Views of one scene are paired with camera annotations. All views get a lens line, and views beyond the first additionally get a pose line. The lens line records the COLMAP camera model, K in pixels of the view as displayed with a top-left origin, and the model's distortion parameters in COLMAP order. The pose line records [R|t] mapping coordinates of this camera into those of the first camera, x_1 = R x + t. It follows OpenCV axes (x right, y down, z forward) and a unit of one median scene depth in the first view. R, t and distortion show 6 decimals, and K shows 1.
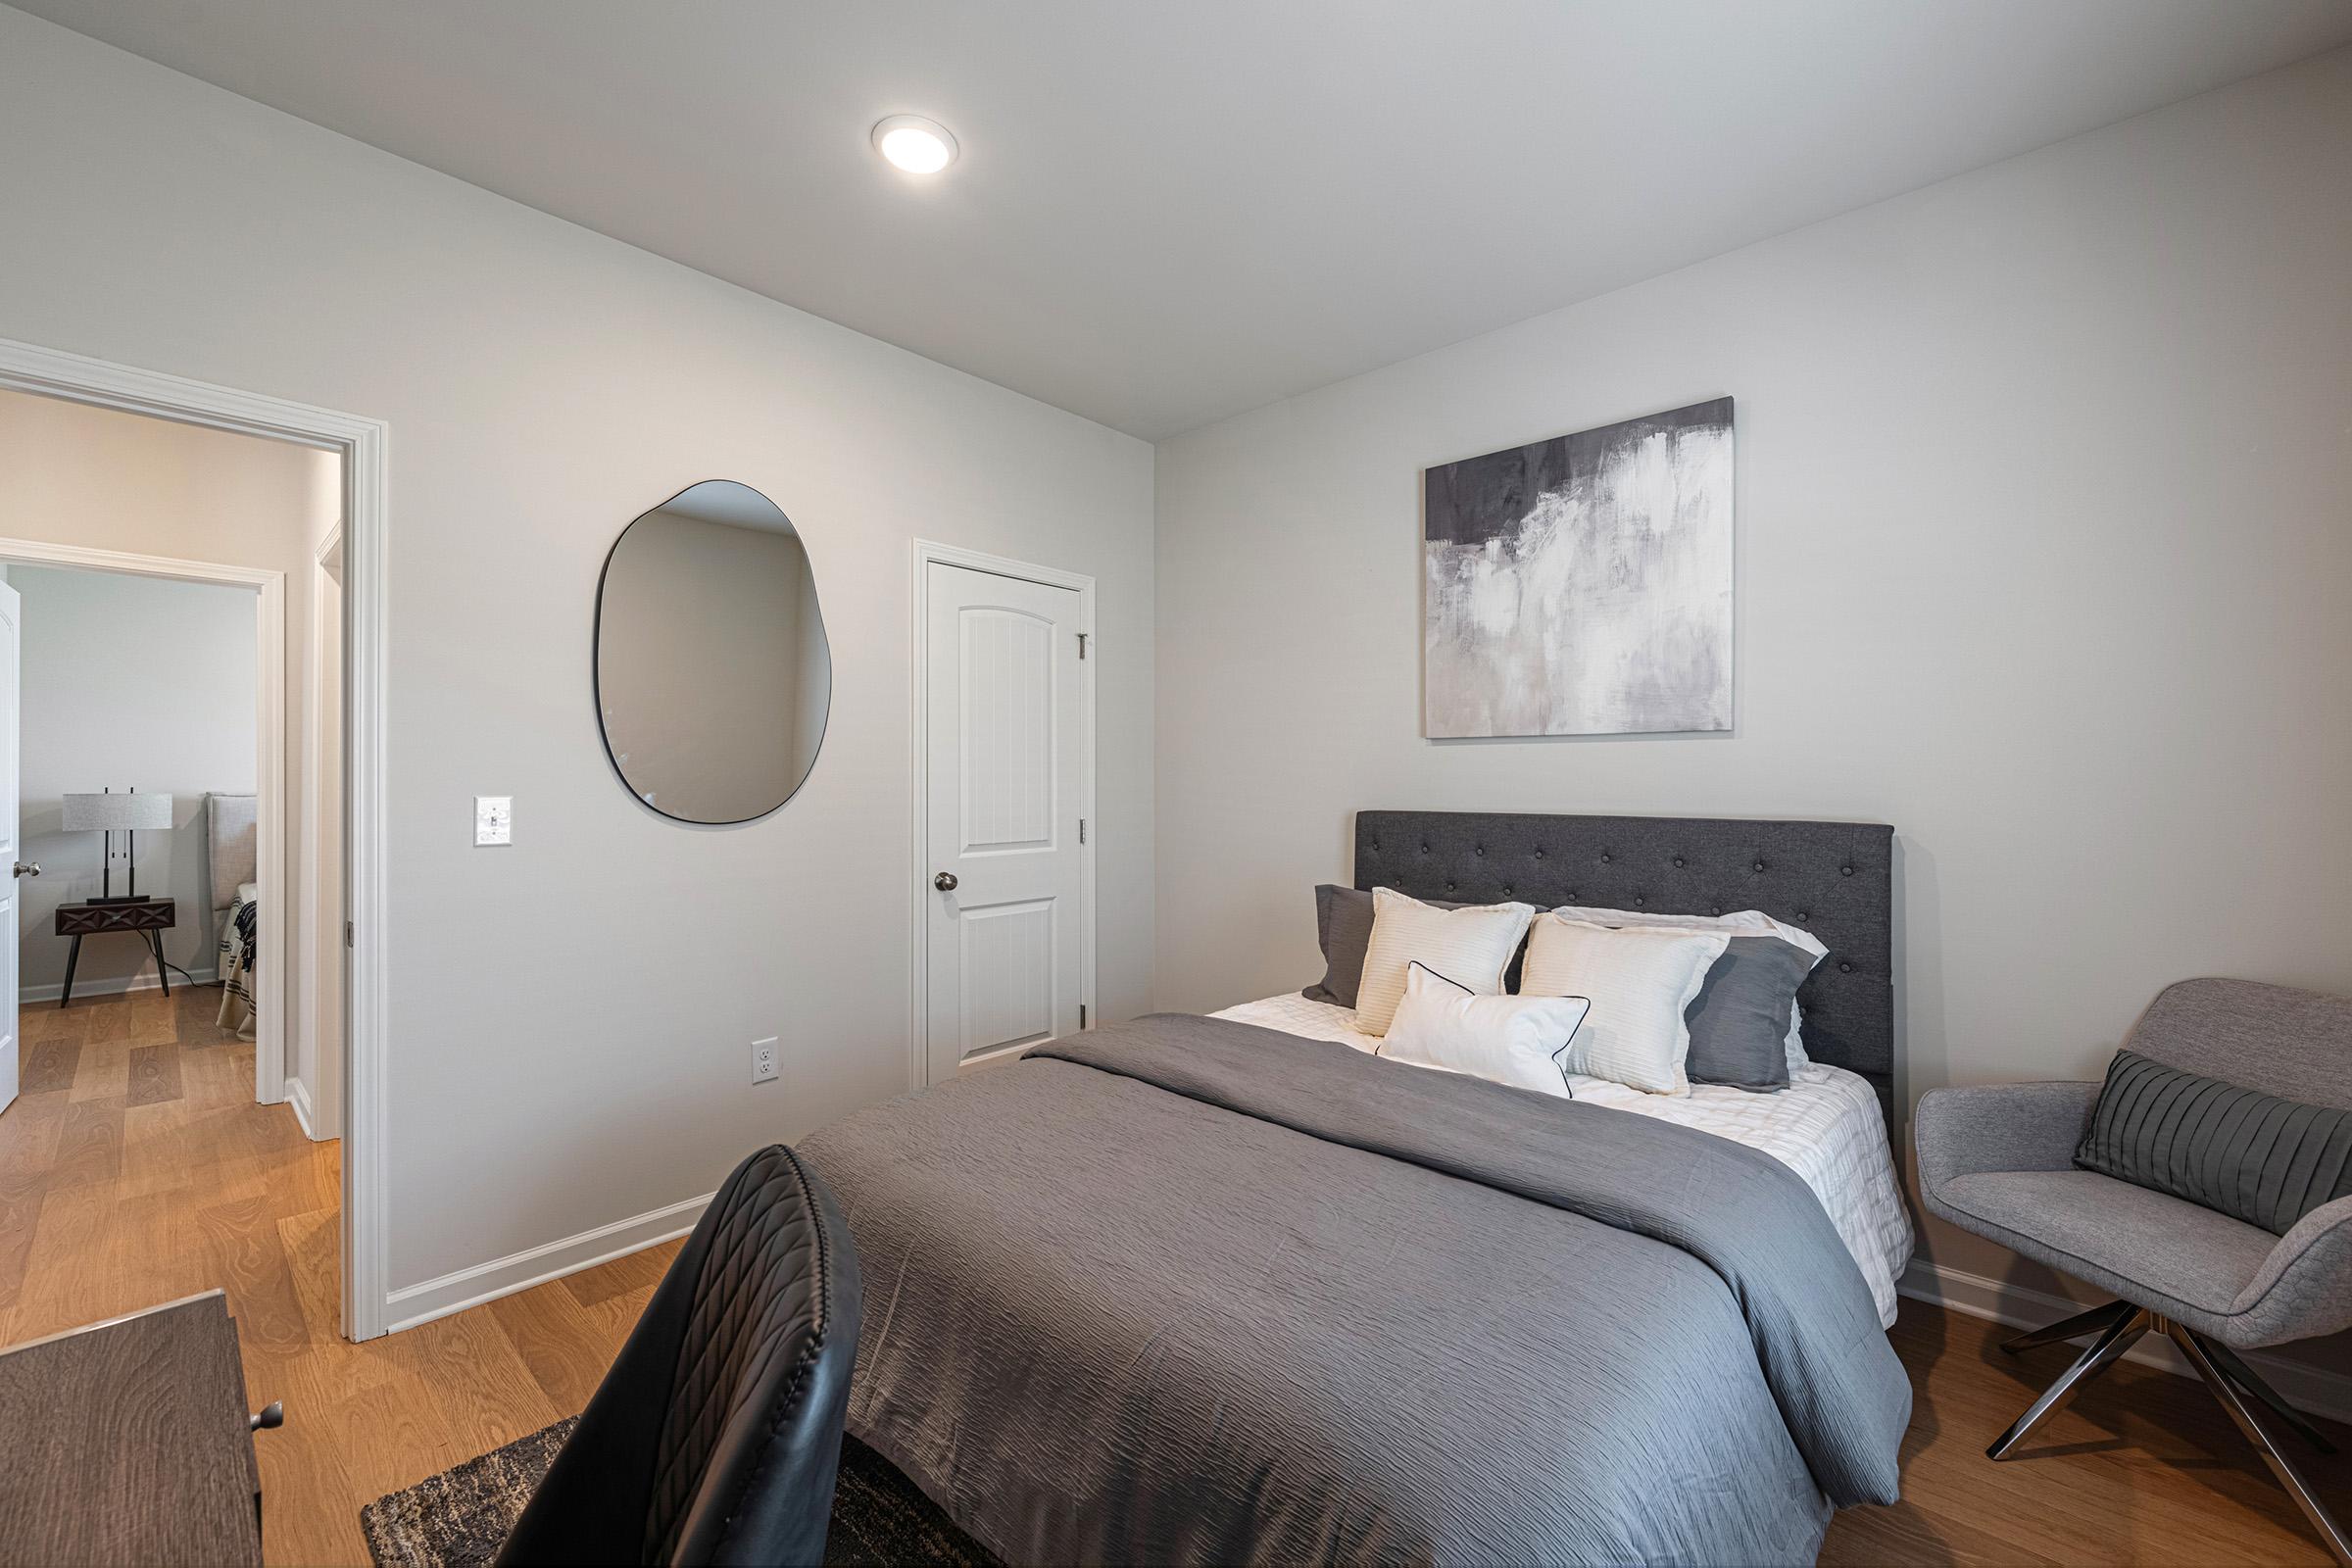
lens RADIAL K [[958.0, 0, 1219.8], [0, 958.0, 765.8], [0, 0, 1]] dist [-0.002100, -0.001148]
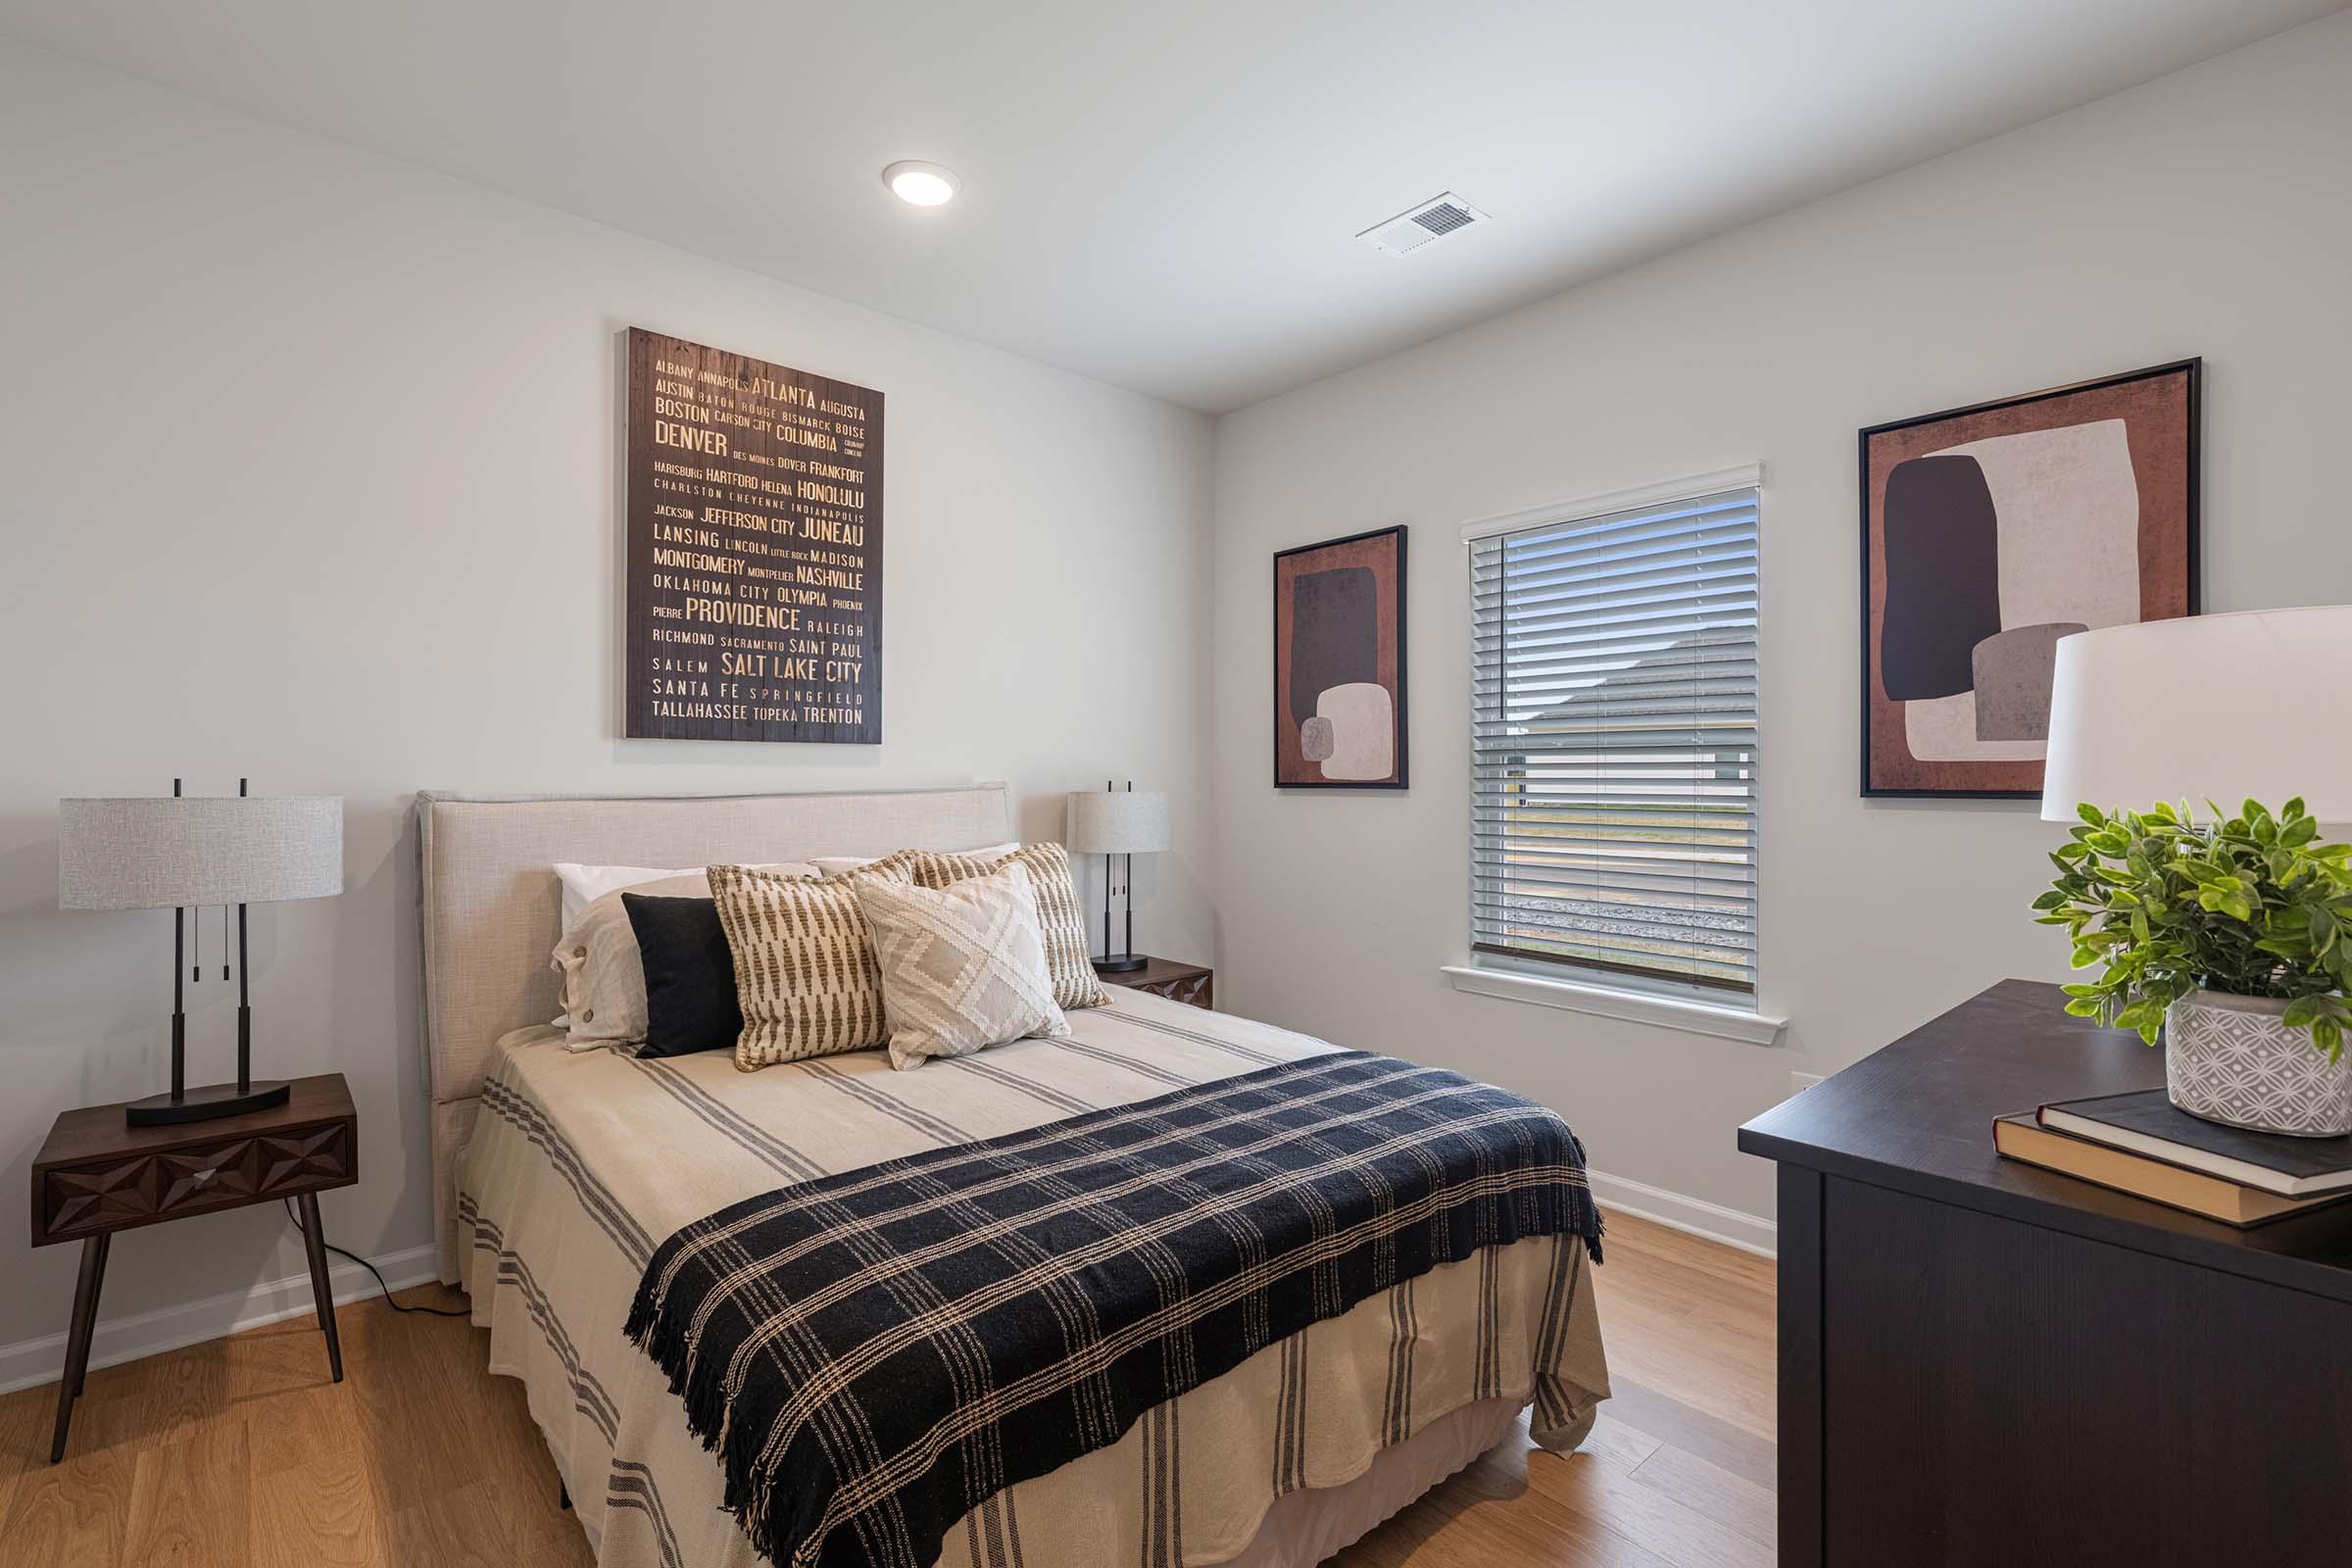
lens RADIAL K [[1058.6, 0, 1191.7], [0, 1058.6, 768.7], [0, 0, 1]] dist [-0.001236, -0.000424]
pose [[0.993890, 0.009706, -0.109946, -0.606373], [-0.007956, 0.999835, 0.016352, 0.007837], [0.110086, -0.015377, 0.993803, 0.526129]]
